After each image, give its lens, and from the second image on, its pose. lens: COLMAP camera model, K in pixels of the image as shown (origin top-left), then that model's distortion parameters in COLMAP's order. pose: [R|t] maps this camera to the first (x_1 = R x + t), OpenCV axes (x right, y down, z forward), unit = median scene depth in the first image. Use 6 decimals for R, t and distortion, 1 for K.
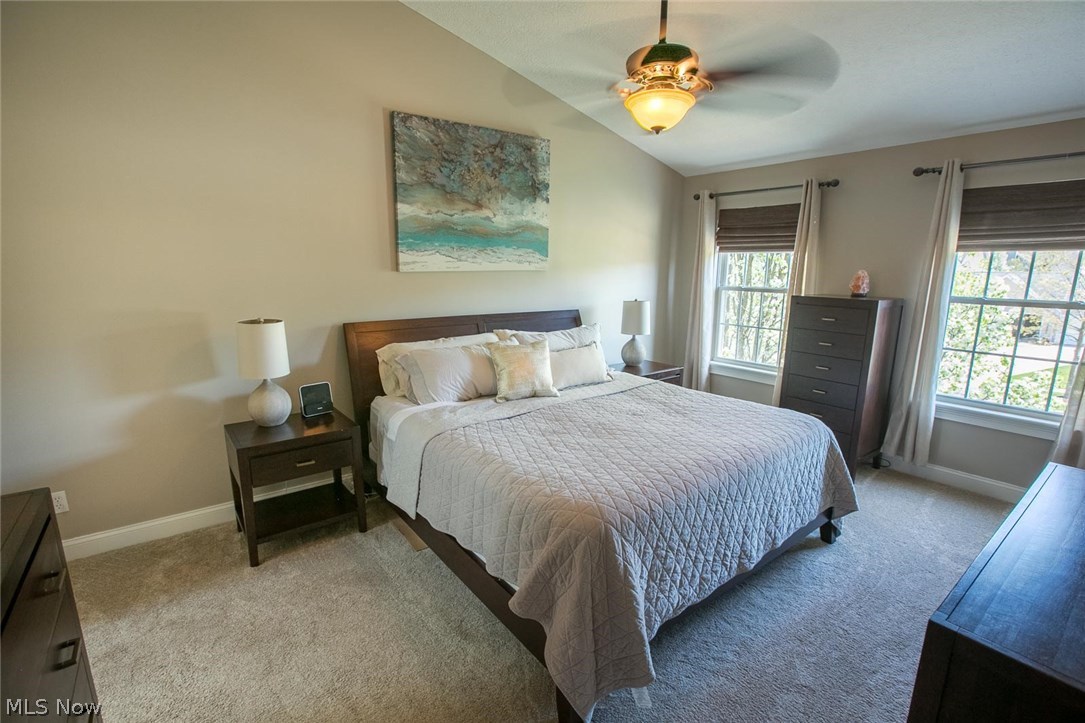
lens RADIAL K [[498.3, 0, 540.1], [0, 498.3, 366.9], [0, 0, 1]] dist [-0.051127, 0.017310]
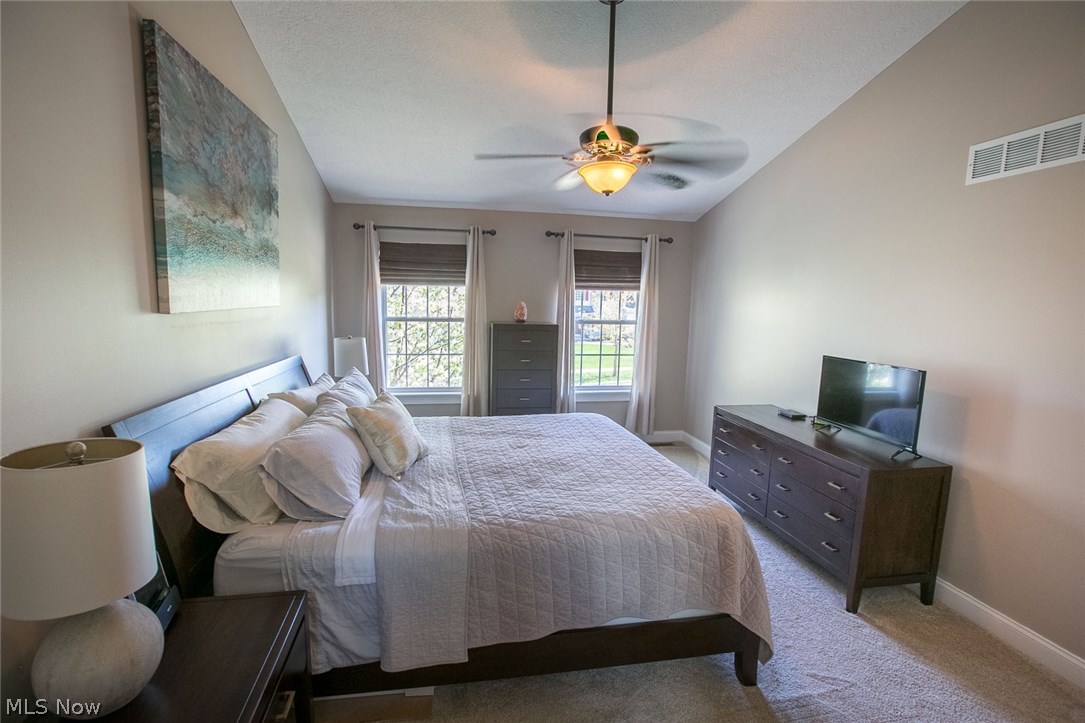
lens RADIAL K [[498.3, 0, 540.1], [0, 498.3, 366.9], [0, 0, 1]] dist [-0.051127, 0.017310]
pose [[0.462938, -0.117144, 0.878616, -0.556255], [0.158838, 0.986147, 0.047790, -0.090673], [-0.872043, 0.117434, 0.475131, 0.376968]]
